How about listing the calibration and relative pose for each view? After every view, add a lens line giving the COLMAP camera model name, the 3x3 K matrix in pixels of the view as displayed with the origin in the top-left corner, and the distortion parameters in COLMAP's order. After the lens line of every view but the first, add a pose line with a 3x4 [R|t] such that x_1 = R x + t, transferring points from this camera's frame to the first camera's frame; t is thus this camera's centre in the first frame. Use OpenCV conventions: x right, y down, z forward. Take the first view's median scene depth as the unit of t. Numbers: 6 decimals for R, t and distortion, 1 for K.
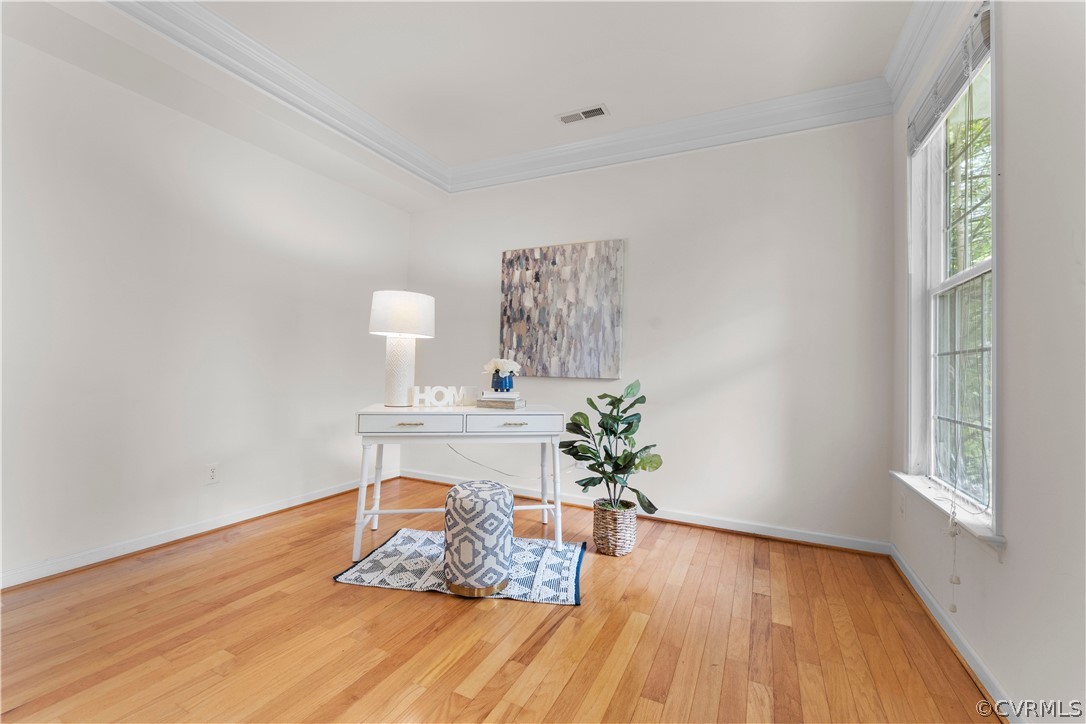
lens RADIAL K [[447.6, 0, 542.6], [0, 447.6, 355.6], [0, 0, 1]] dist [-0.000582, -0.000198]
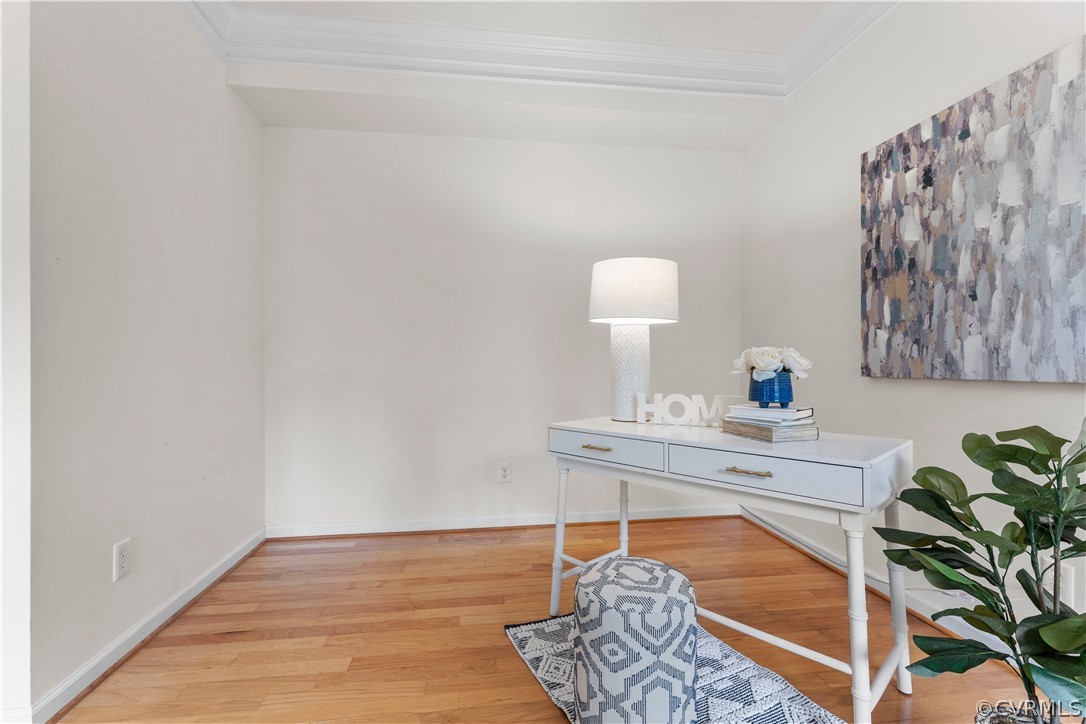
lens RADIAL K [[484.1, 0, 543.0], [0, 484.1, 362.0], [0, 0, 1]] dist [0.001008, 0.000277]
pose [[0.559127, -0.028241, -0.828601, 0.193723], [0.038477, 0.999227, -0.008093, 0.016057], [0.828189, -0.027358, 0.559781, 0.356389]]
